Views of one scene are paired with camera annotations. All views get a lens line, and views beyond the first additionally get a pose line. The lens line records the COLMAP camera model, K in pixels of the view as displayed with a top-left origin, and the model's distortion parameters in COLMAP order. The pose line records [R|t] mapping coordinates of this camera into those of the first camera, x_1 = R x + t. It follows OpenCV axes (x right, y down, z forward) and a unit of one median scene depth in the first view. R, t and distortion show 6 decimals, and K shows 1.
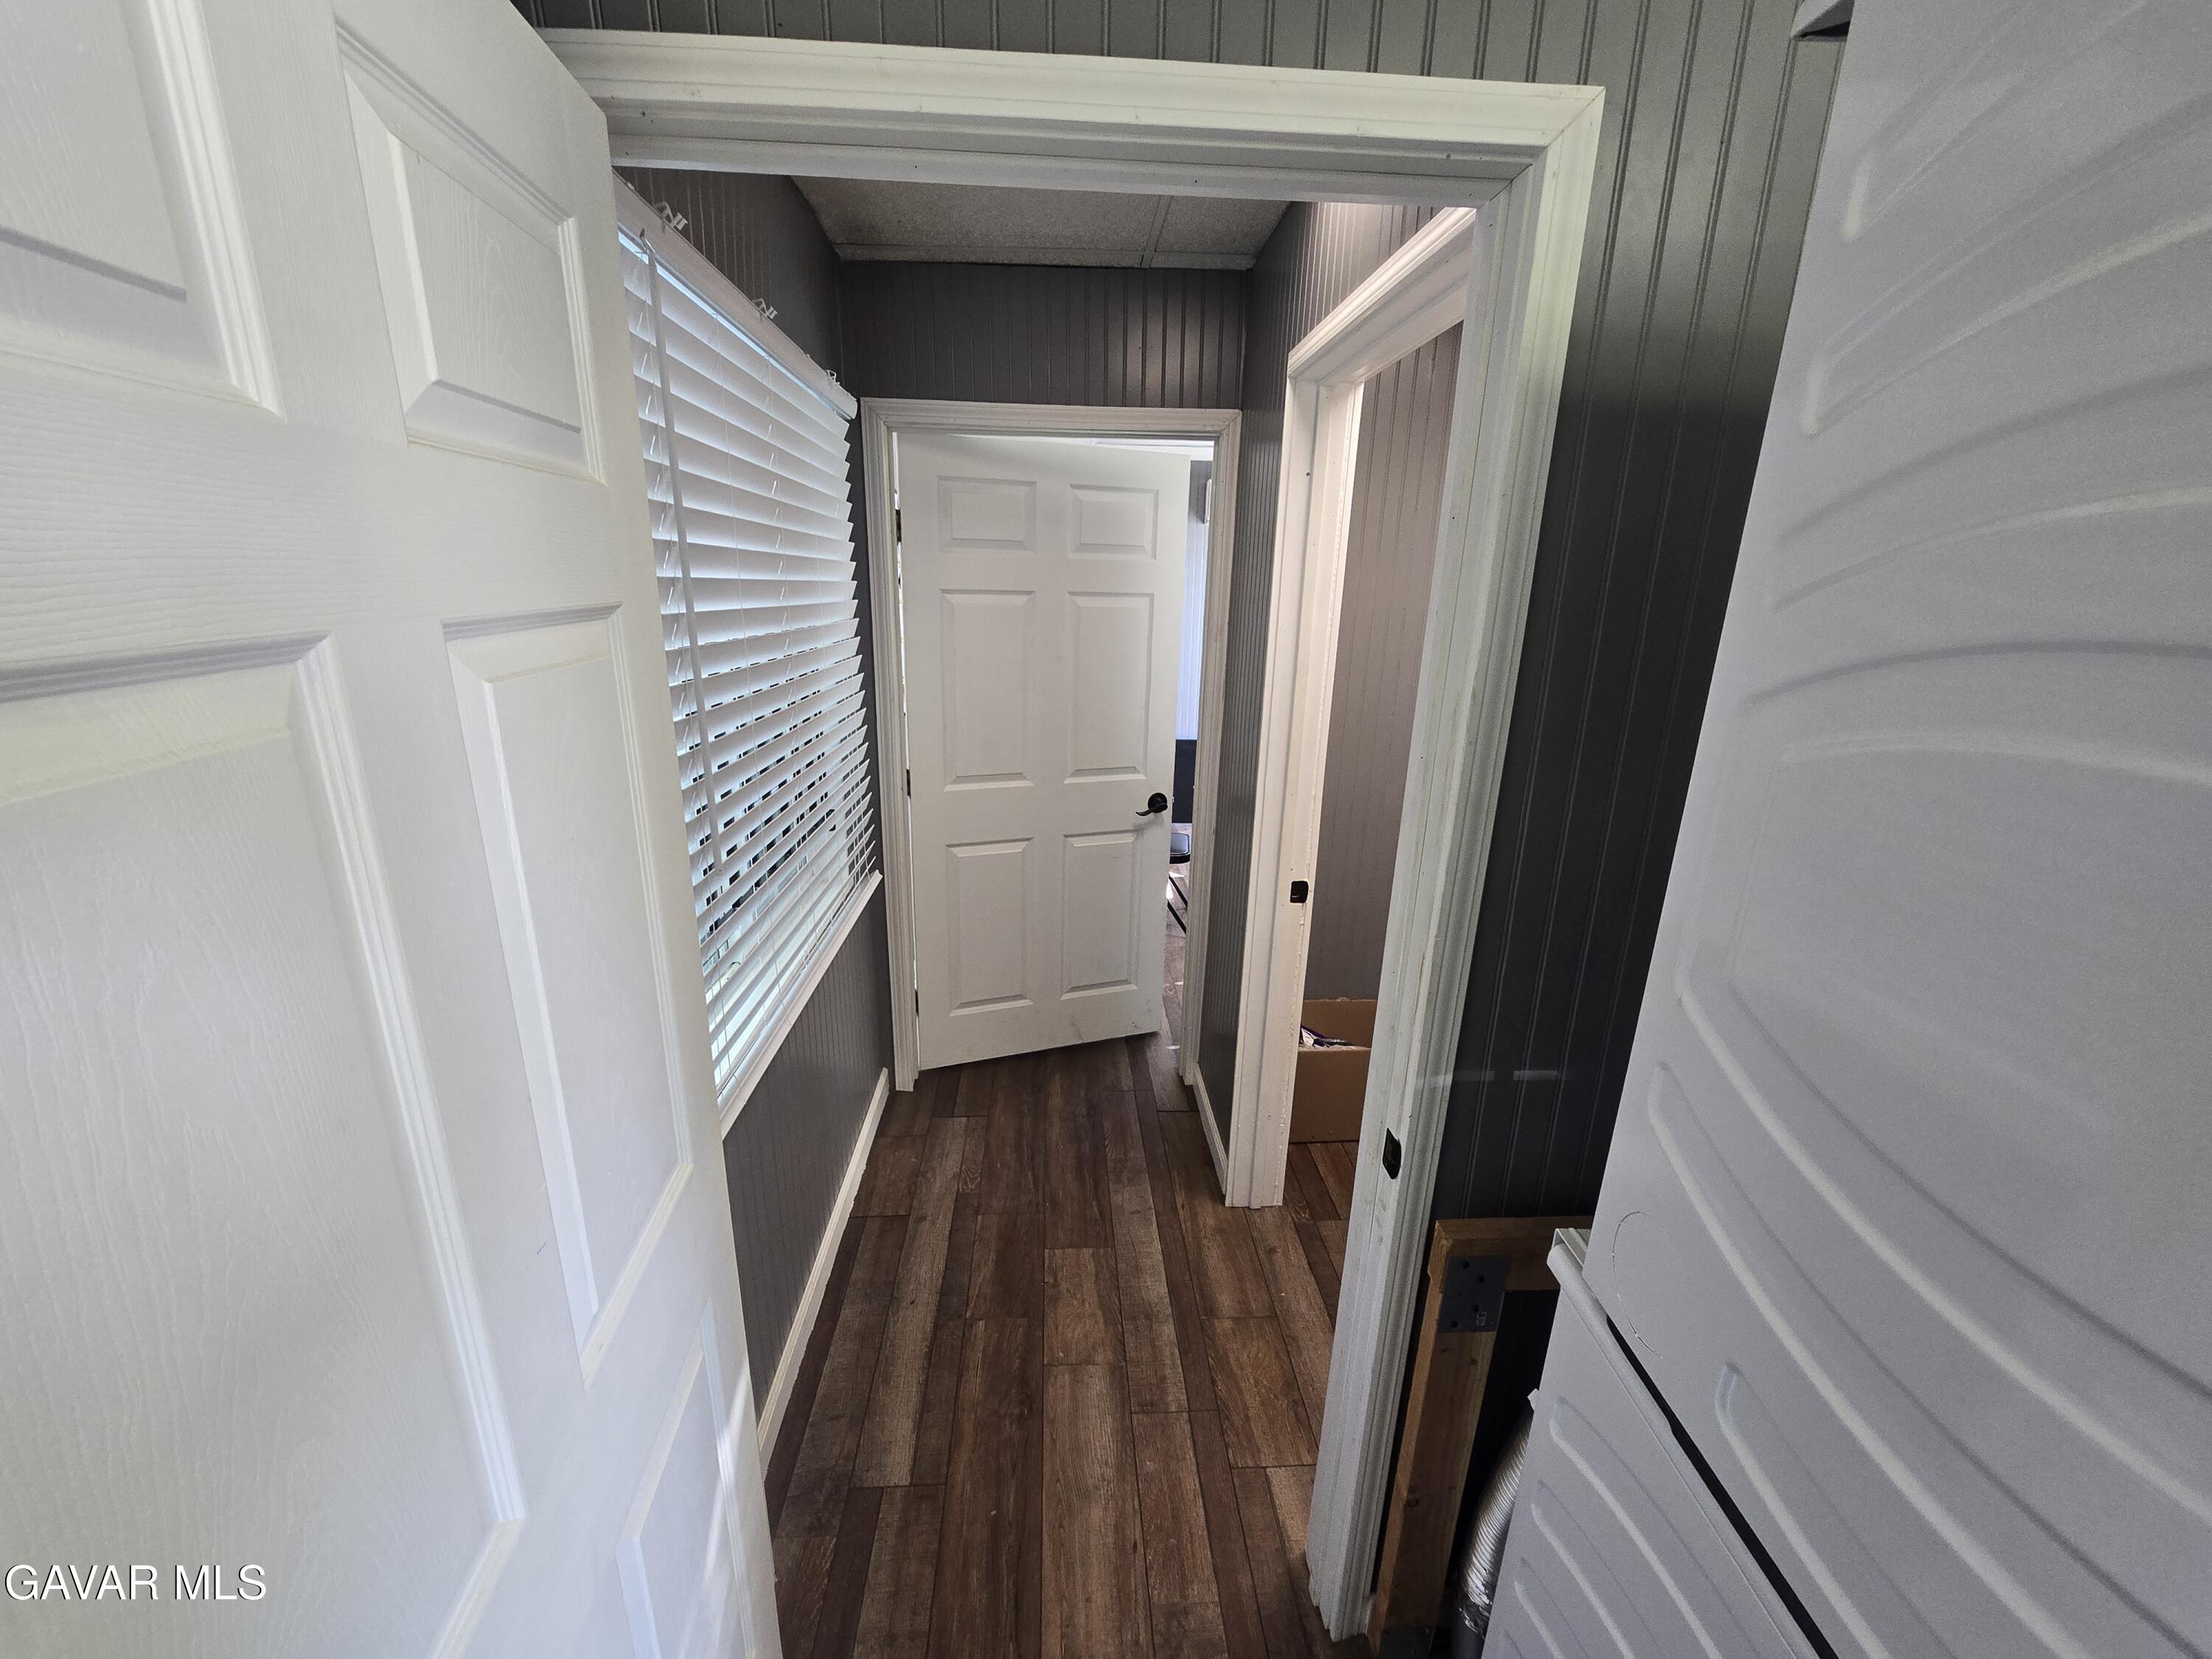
lens RADIAL K [[892.7, 0, 1106.0], [0, 892.7, 831.7], [0, 0, 1]] dist [-0.002611, 0.003311]
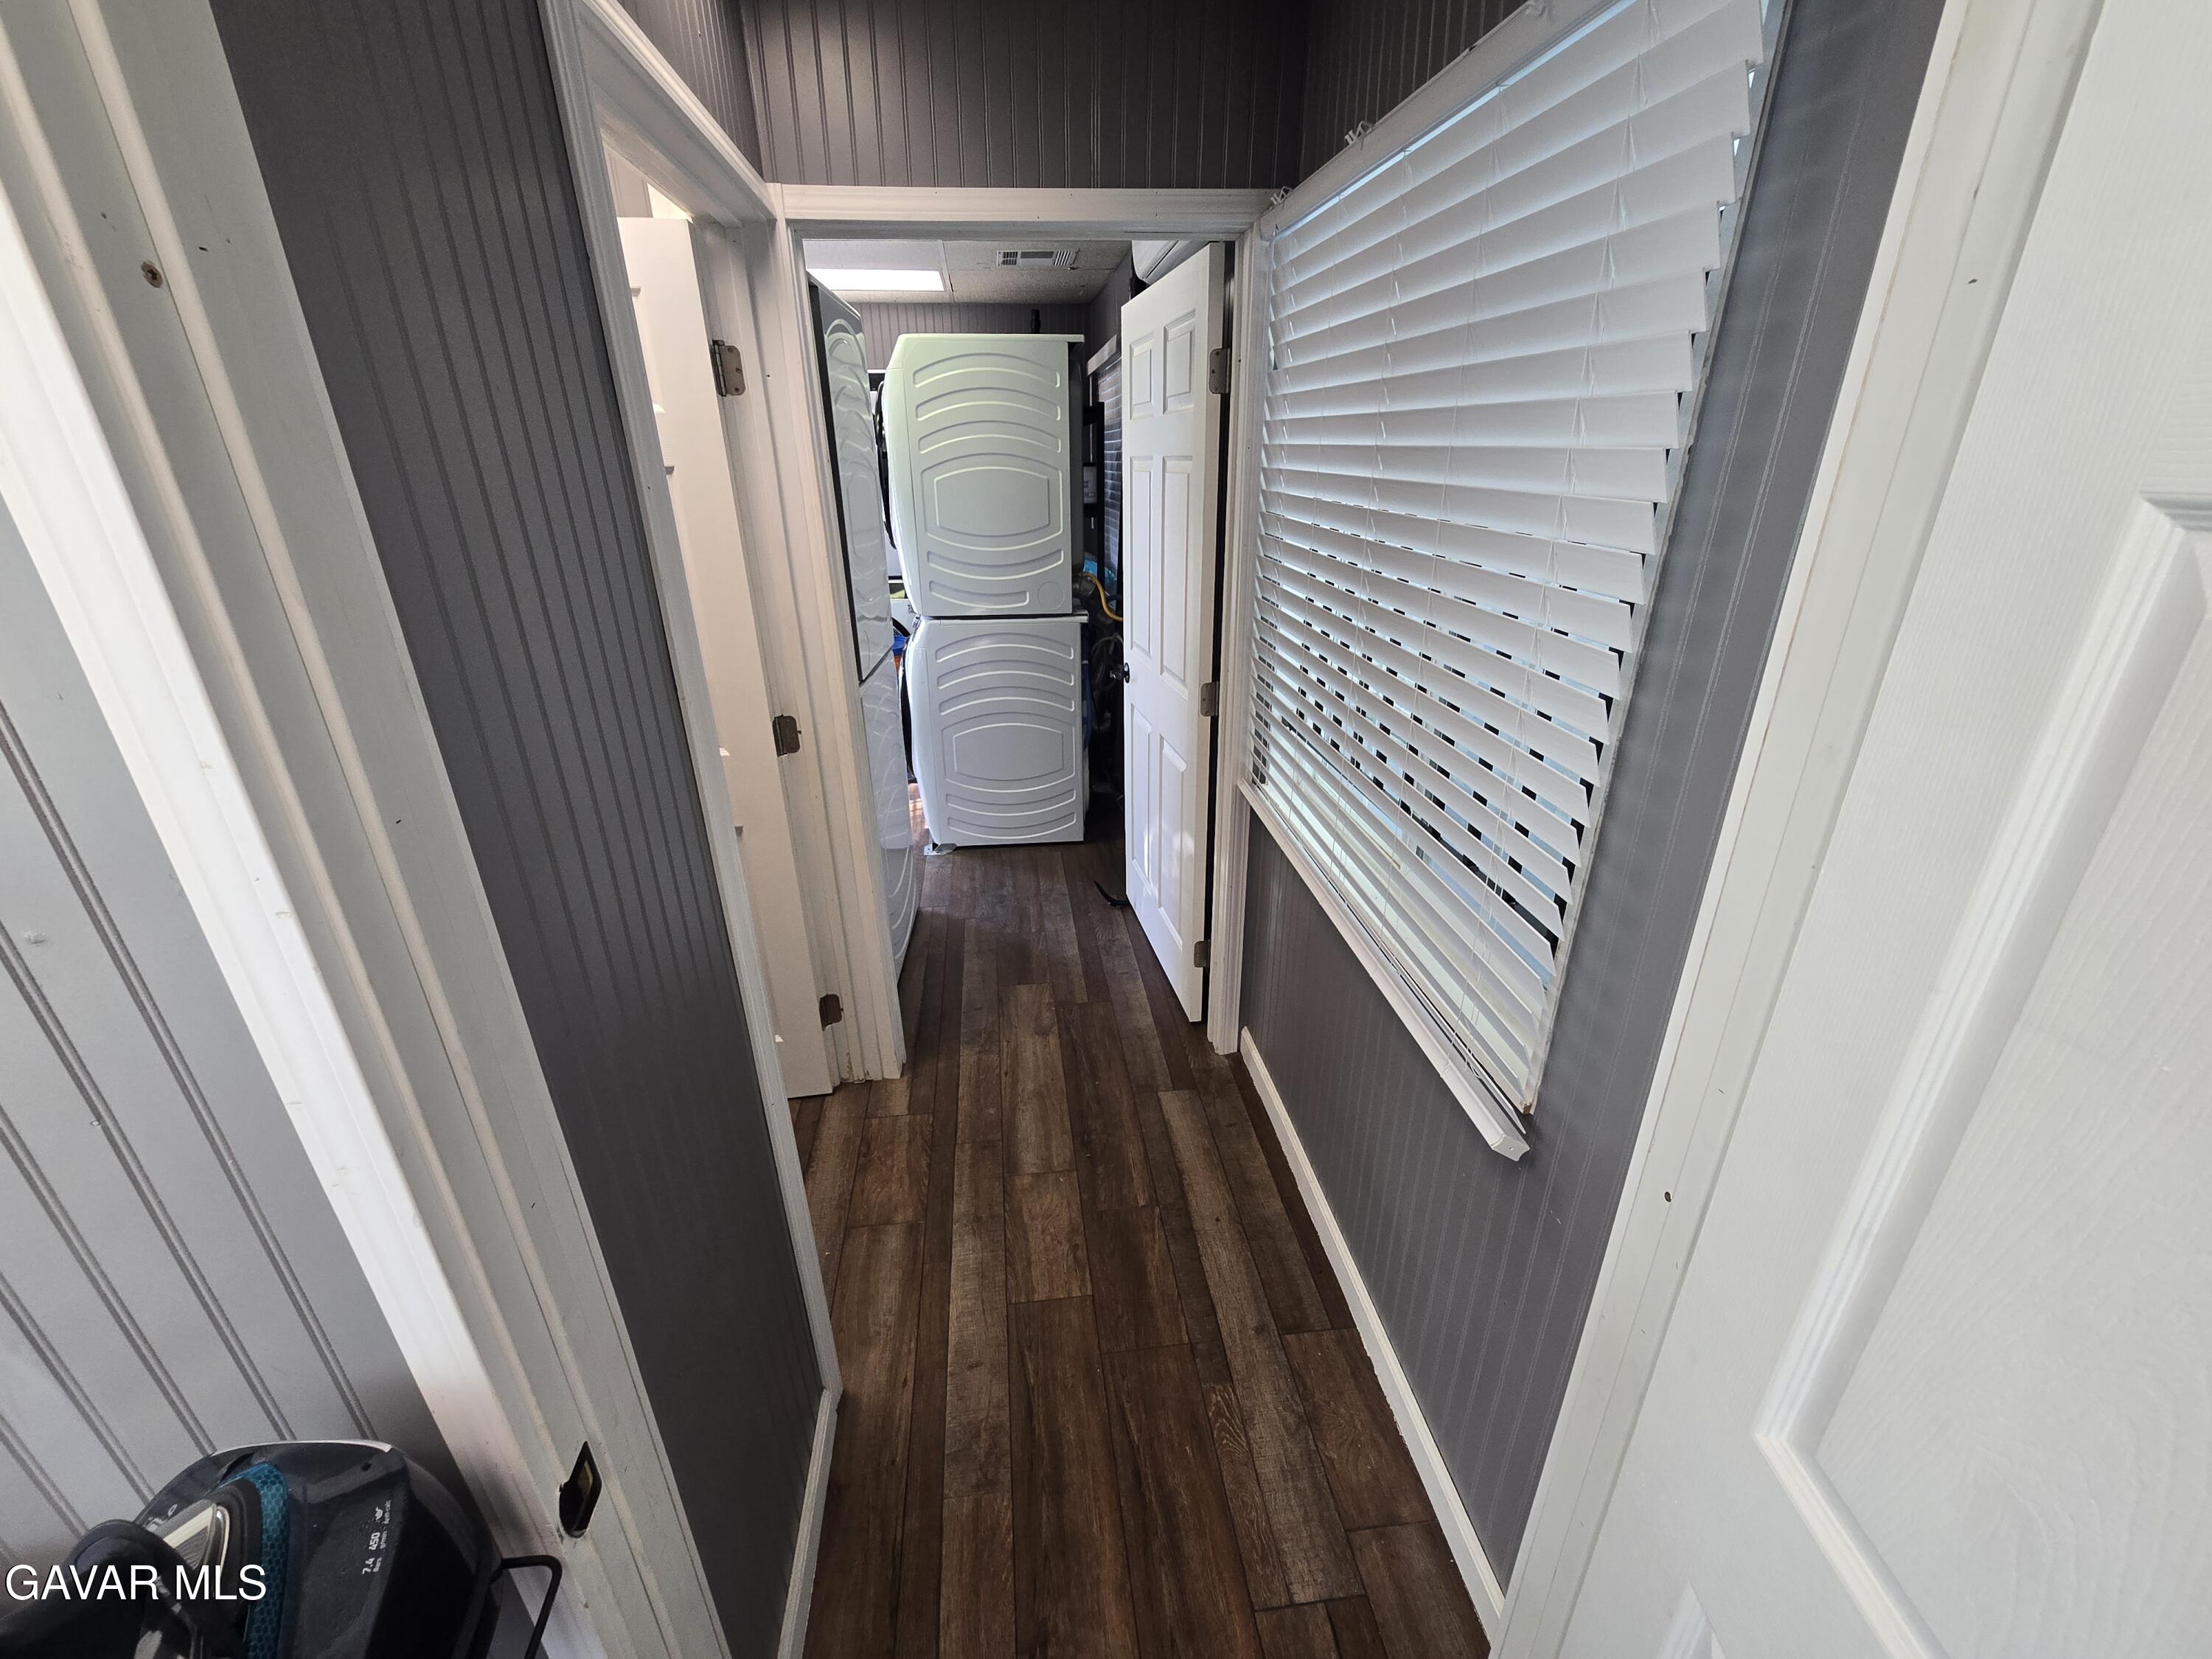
lens RADIAL K [[892.7, 0, 1102.0], [0, 892.7, 835.1], [0, 0, 1]] dist [-0.002611, 0.003311]
pose [[-0.998099, 0.021008, -0.057946, -0.041244], [-0.020485, 0.773622, 0.633316, -0.407880], [0.058134, 0.633299, -0.771721, 1.451586]]
